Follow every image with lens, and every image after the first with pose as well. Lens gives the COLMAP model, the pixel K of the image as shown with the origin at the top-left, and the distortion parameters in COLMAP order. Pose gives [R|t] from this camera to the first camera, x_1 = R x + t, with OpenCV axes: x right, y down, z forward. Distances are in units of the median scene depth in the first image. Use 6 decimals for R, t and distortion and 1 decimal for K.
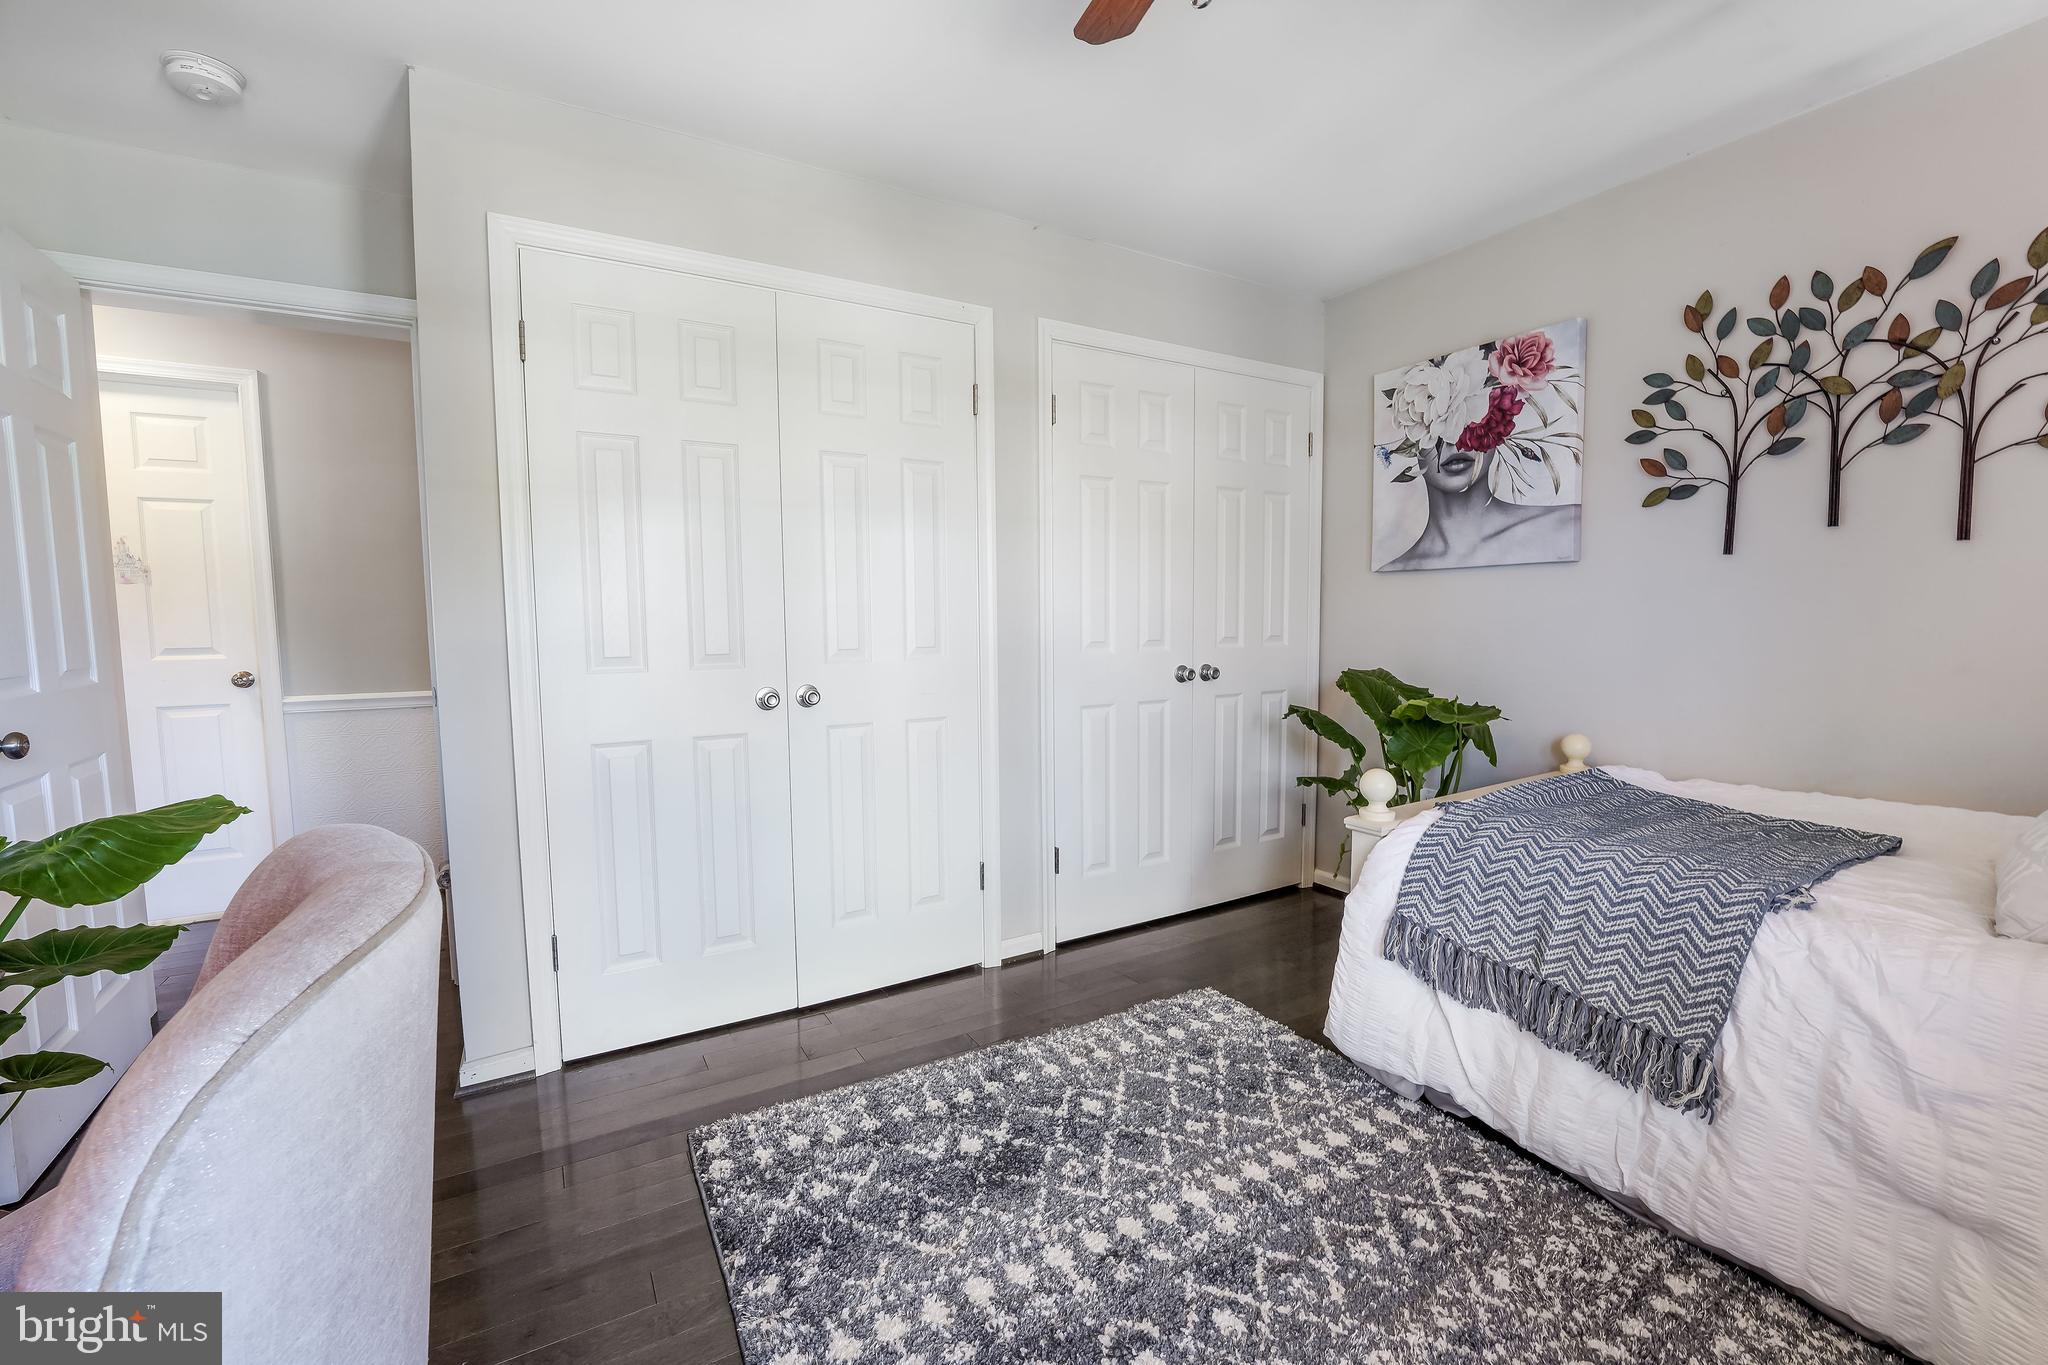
lens RADIAL K [[839.7, 0, 1022.3], [0, 839.7, 669.7], [0, 0, 1]] dist [-0.022416, 0.000245]
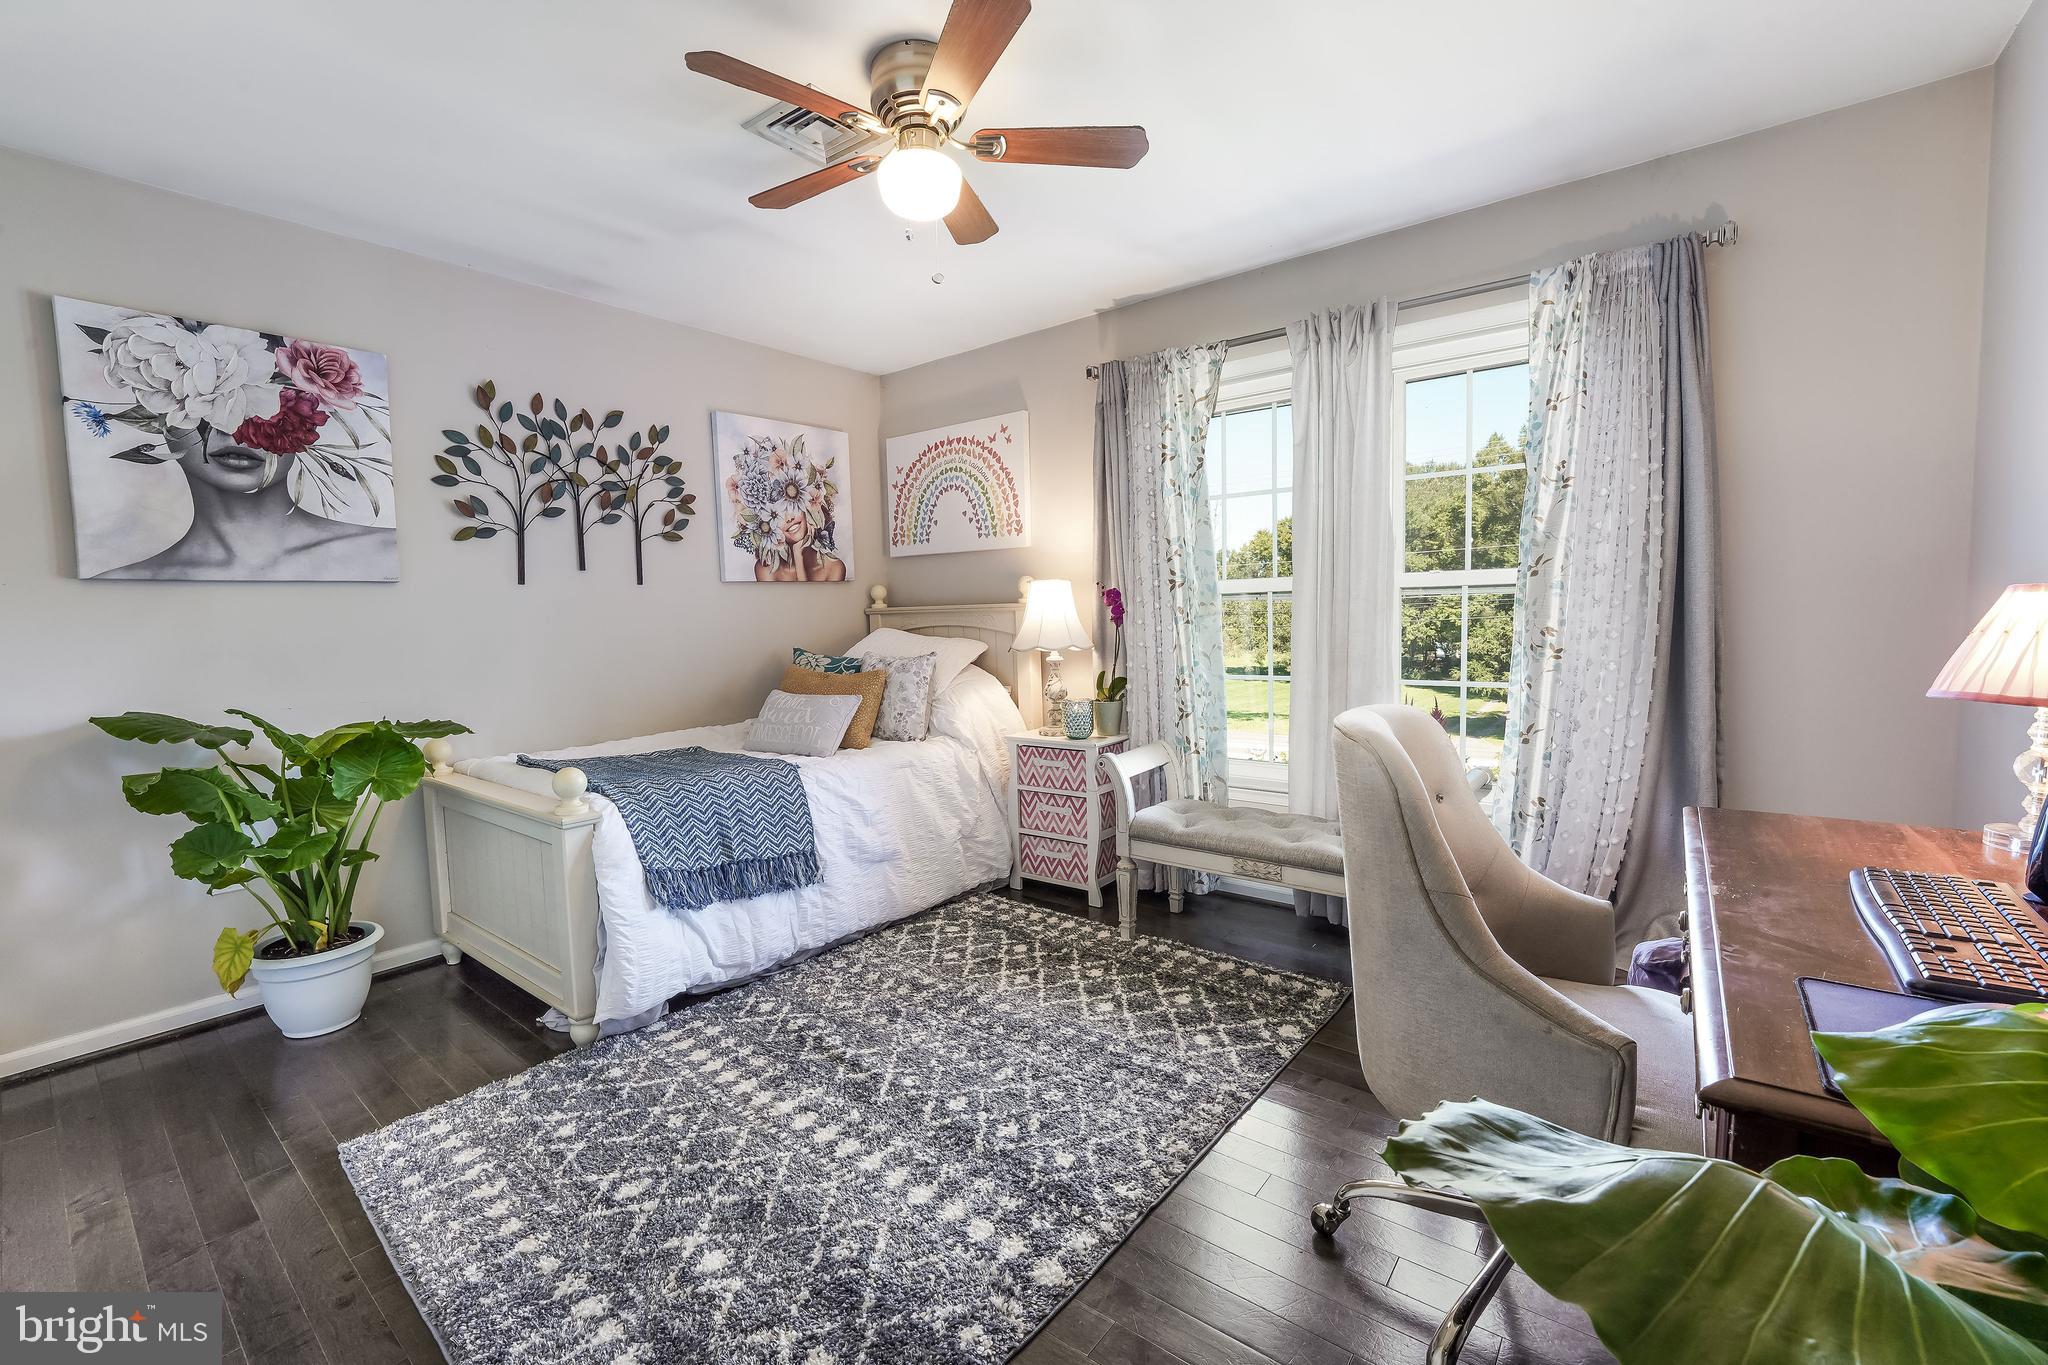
lens RADIAL K [[839.7, 0, 1022.3], [0, 839.7, 669.7], [0, 0, 1]] dist [-0.022416, 0.000245]
pose [[-0.354652, -0.041147, 0.934092, -0.701200], [0.088766, 0.993037, 0.077446, -0.034635], [-0.930775, 0.110382, -0.348530, 0.722460]]
